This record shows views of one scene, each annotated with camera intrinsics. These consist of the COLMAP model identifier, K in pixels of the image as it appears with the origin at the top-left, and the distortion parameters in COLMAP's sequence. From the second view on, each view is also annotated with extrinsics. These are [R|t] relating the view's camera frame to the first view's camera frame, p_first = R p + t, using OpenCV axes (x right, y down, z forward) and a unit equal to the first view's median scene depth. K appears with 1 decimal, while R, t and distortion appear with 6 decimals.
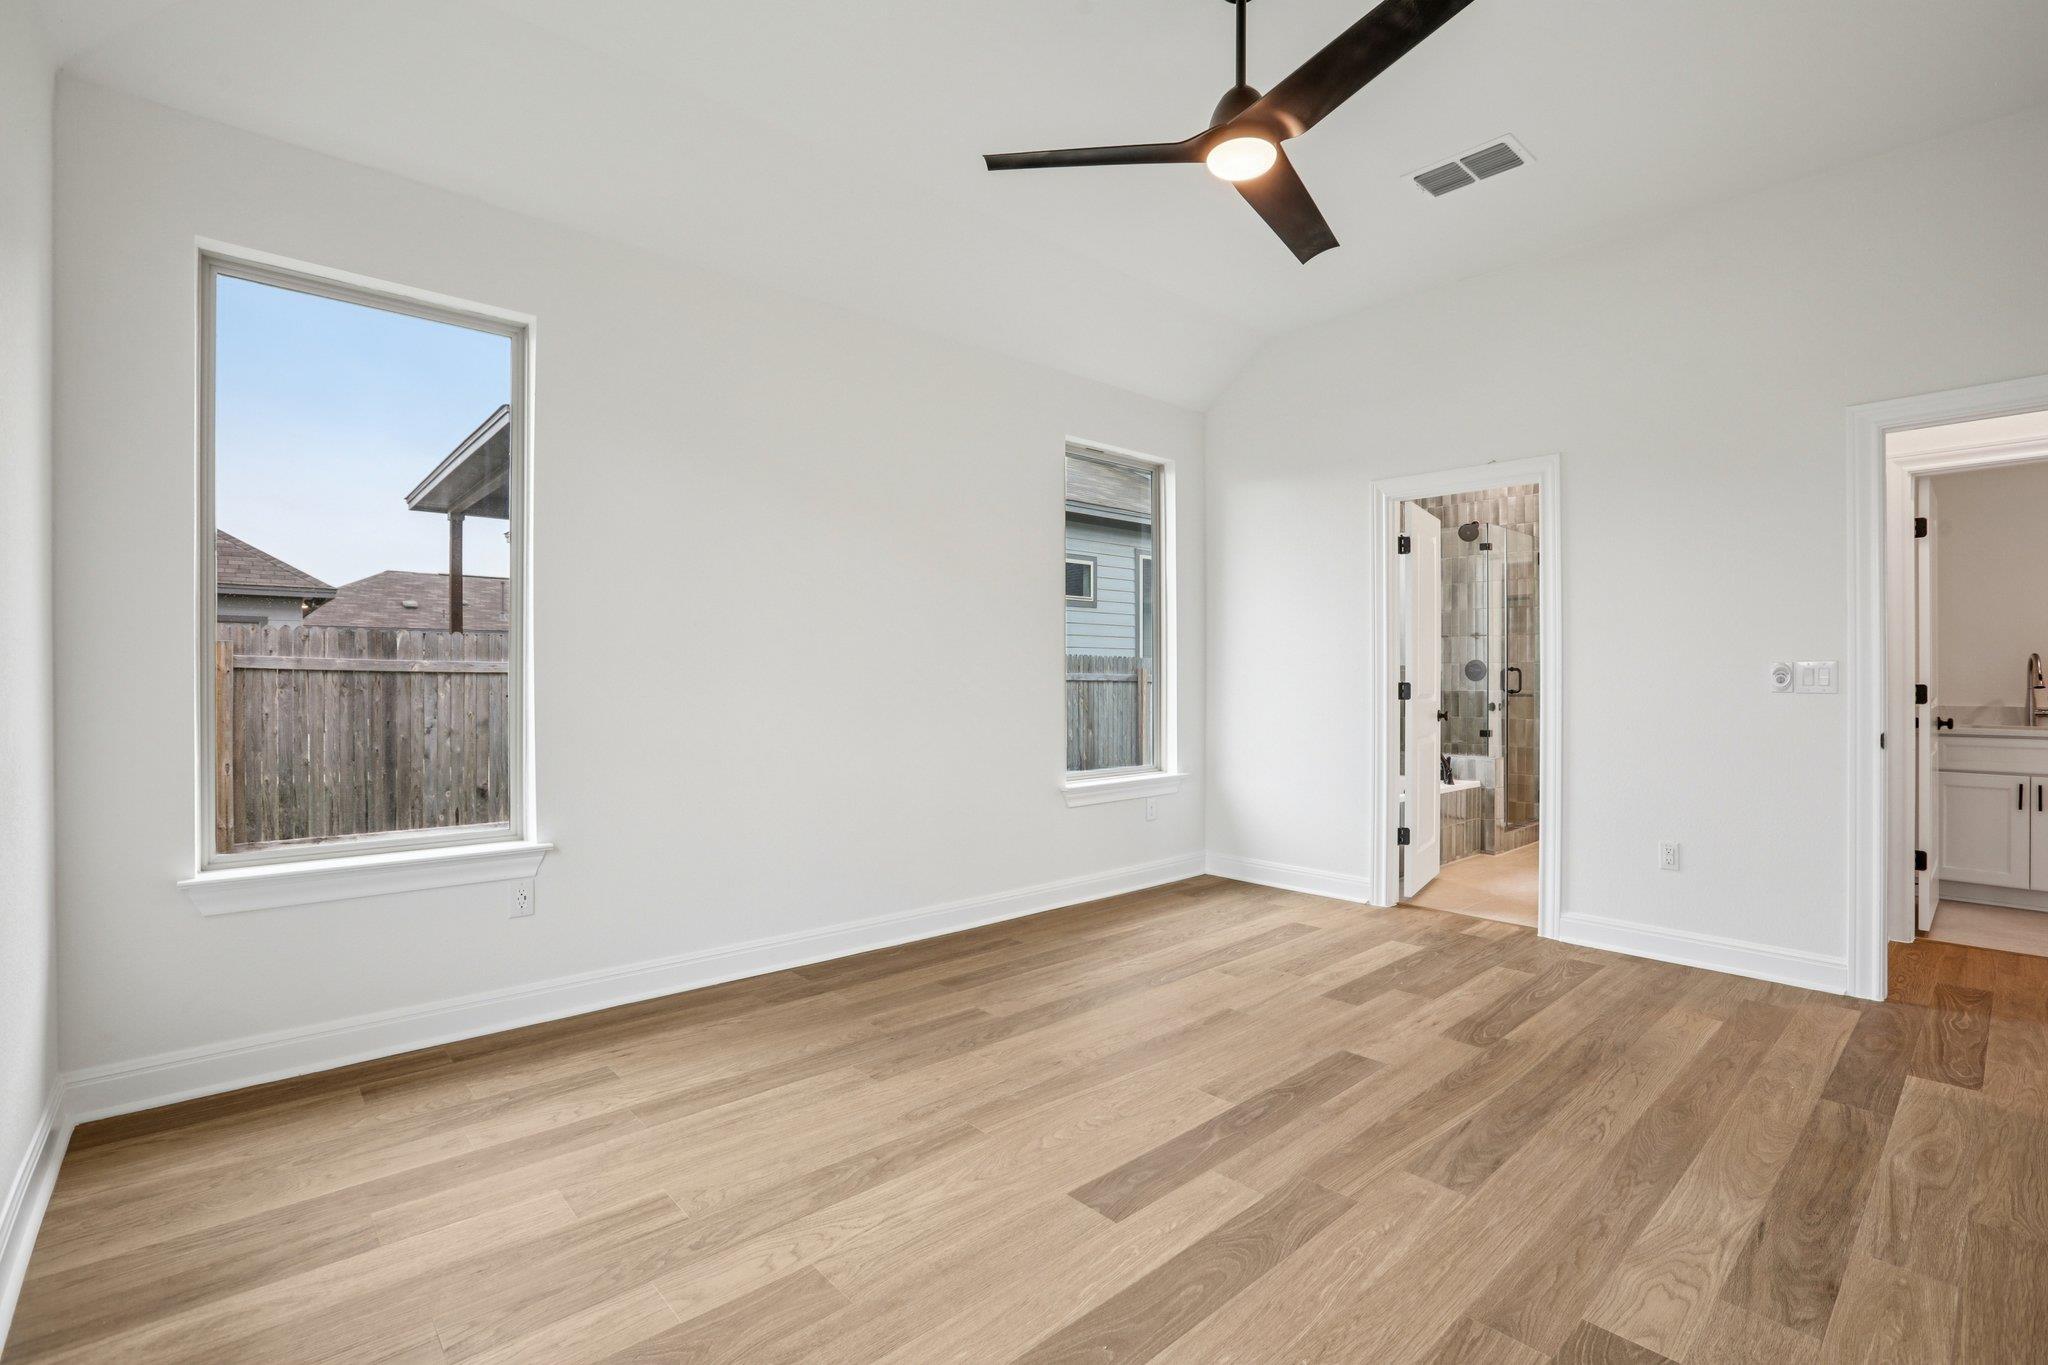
lens RADIAL K [[930.2, 0, 1066.8], [0, 930.2, 652.7], [0, 0, 1]] dist [-0.034112, 0.010416]
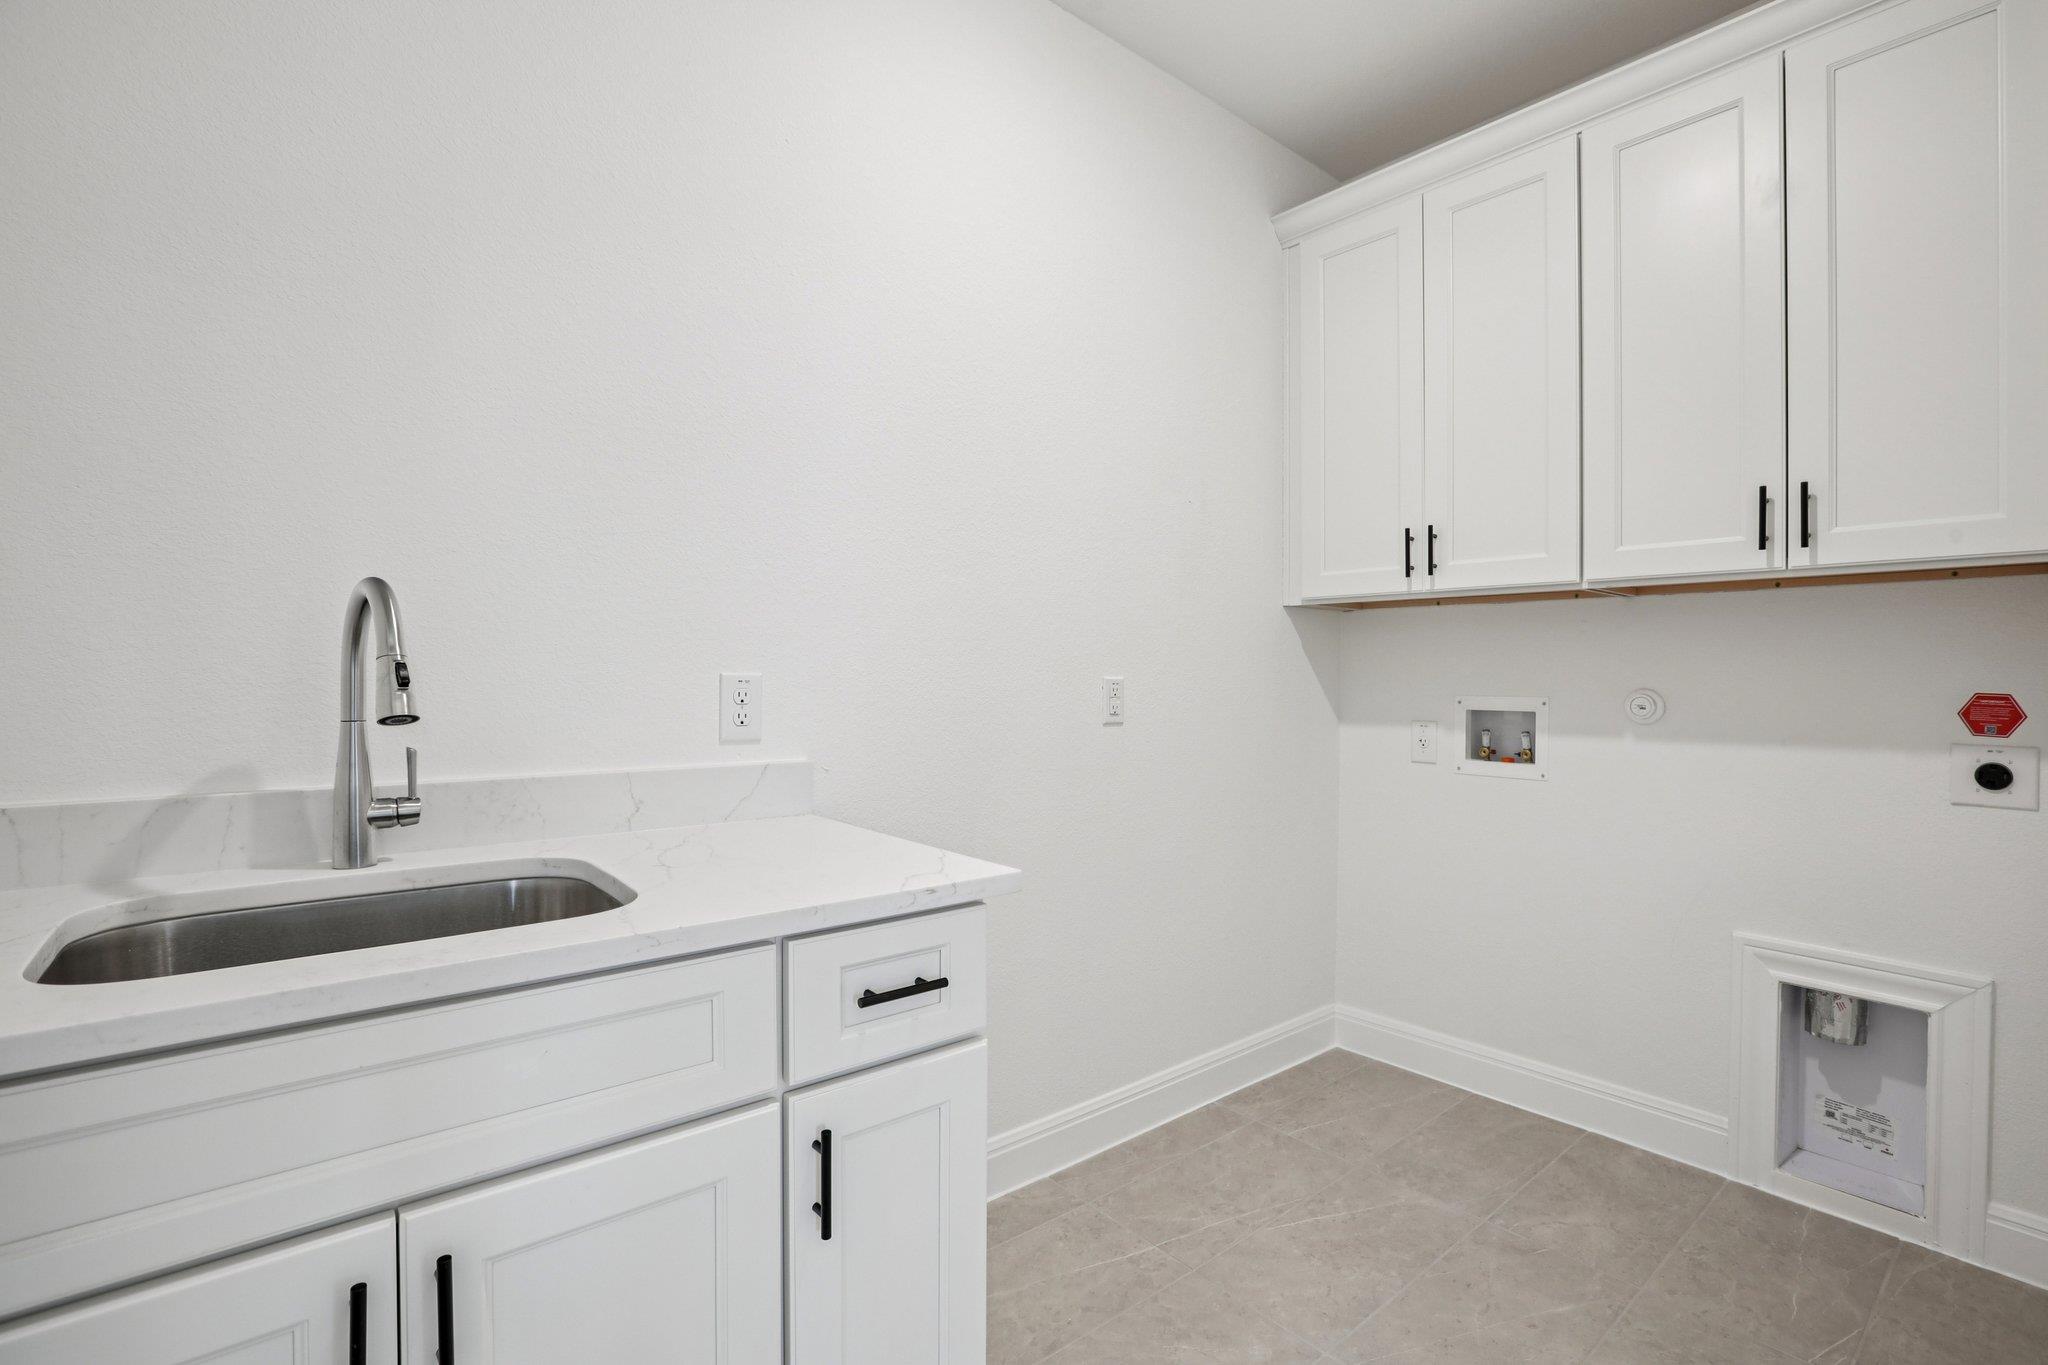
lens RADIAL K [[930.2, 0, 1027.5], [0, 930.2, 680.6], [0, 0, 1]] dist [-0.034112, 0.010416]
pose [[0.064586, -0.006954, 0.997888, 0.813455], [-0.030945, 0.999481, 0.008968, 0.021036], [-0.997432, -0.031459, 0.064338, 0.790819]]
